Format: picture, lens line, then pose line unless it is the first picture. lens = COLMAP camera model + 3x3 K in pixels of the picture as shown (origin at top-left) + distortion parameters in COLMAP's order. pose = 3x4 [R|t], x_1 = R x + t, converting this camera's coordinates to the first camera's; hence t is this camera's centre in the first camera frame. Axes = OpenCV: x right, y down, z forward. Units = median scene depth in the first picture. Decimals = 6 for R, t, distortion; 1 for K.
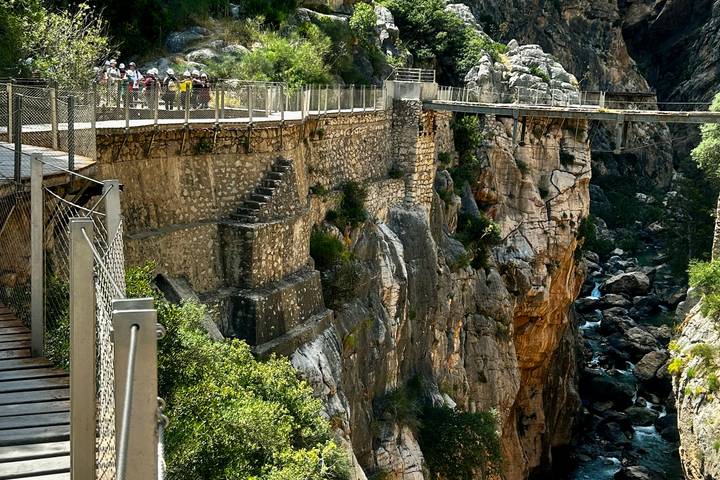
lens RADIAL K [[979.7, 0, 359.7], [0, 979.7, 240.9], [0, 0, 1]] dist [0.030222, 0.000000]
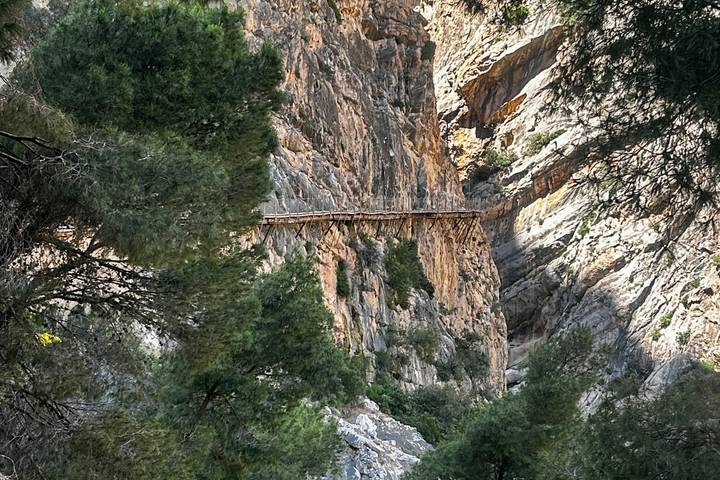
lens RADIAL K [[1345.0, 0, 358.2], [0, 1345.0, 237.6], [0, 0, 1]] dist [0.280165, 0.000000]
pose [[0.828668, -0.051495, 0.557366, -0.093696], [0.117767, 0.989510, -0.083671, -0.098146], [-0.547211, 0.134975, 0.826040, 0.555894]]
